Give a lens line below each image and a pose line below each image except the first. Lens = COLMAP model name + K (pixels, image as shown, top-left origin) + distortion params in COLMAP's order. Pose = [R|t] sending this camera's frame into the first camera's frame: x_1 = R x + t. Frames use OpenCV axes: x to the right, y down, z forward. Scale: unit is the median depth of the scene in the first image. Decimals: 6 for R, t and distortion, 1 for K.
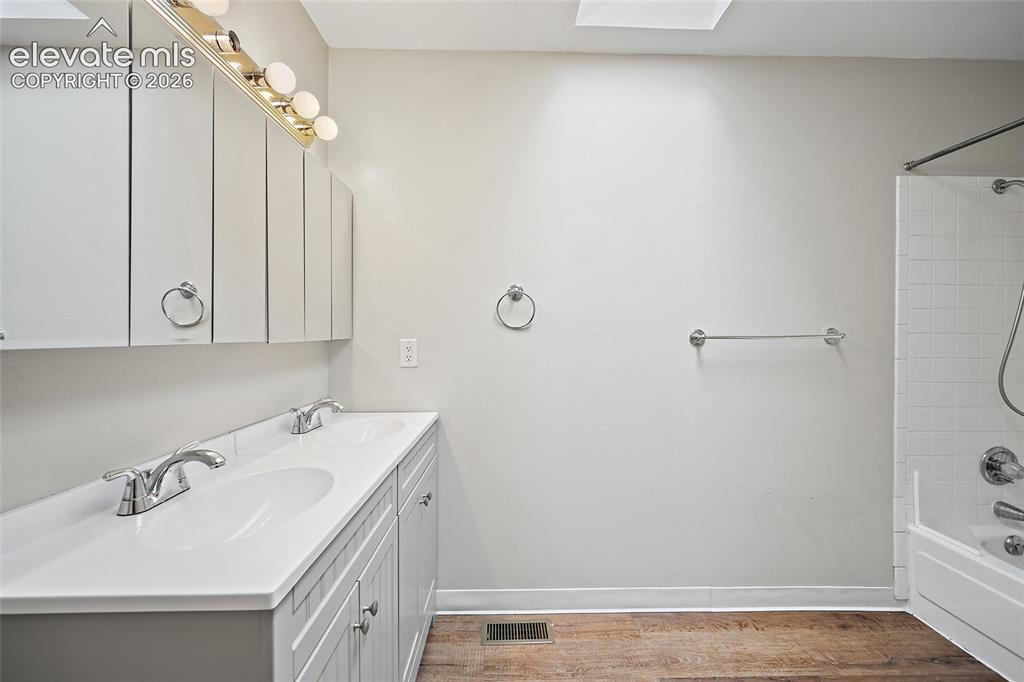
lens RADIAL K [[411.0, 0, 510.2], [0, 411.0, 336.4], [0, 0, 1]] dist [-0.004034, 0.001696]
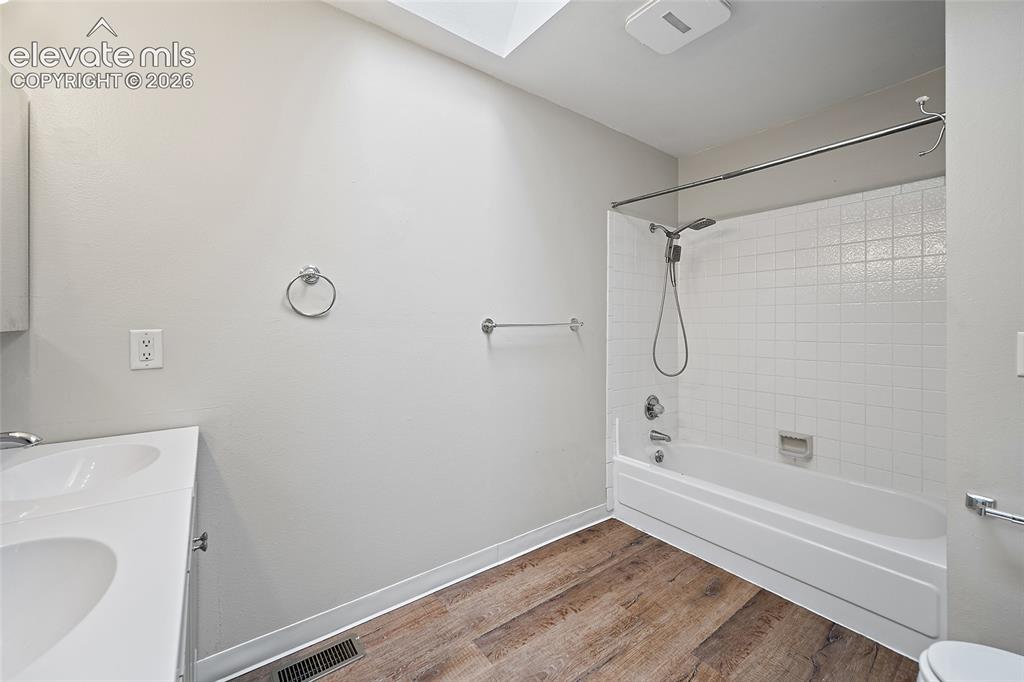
lens RADIAL K [[411.0, 0, 511.0], [0, 411.0, 325.4], [0, 0, 1]] dist [-0.004034, 0.001696]
pose [[0.810812, -0.003689, 0.585296, -0.153337], [0.003081, 0.999993, 0.002034, -0.000476], [-0.585299, 0.000154, 0.810817, 0.051164]]
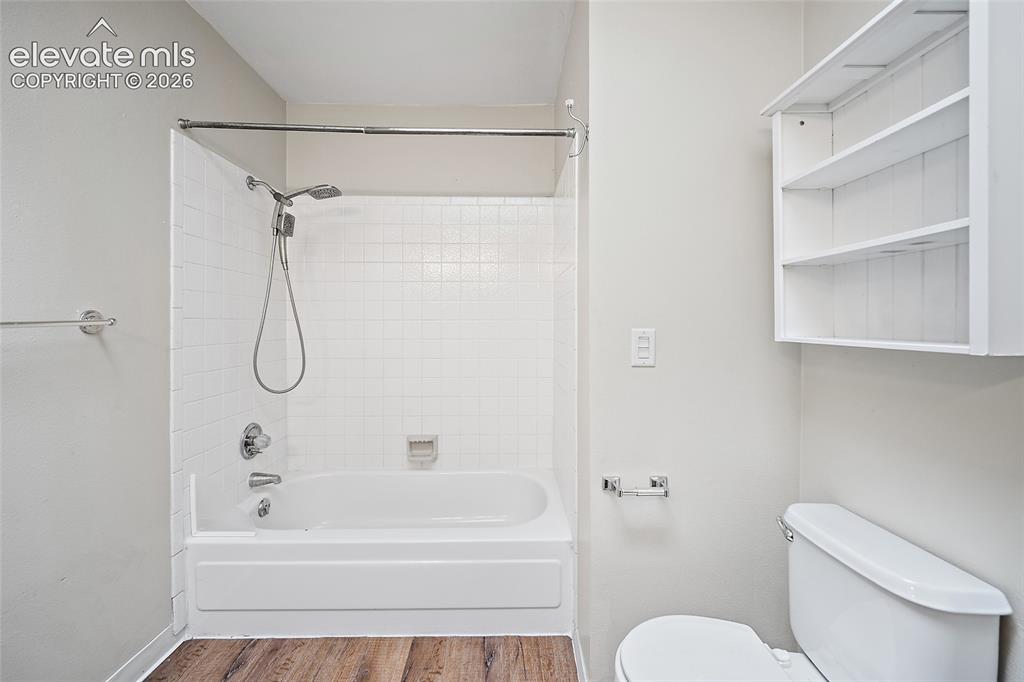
lens RADIAL K [[411.0, 0, 515.2], [0, 411.0, 324.2], [0, 0, 1]] dist [-0.004034, 0.001696]
pose [[-0.004619, -0.010257, 0.999937, 0.106498], [0.003542, 0.999941, 0.010273, -0.002159], [-0.999983, 0.003589, -0.004582, 0.309261]]
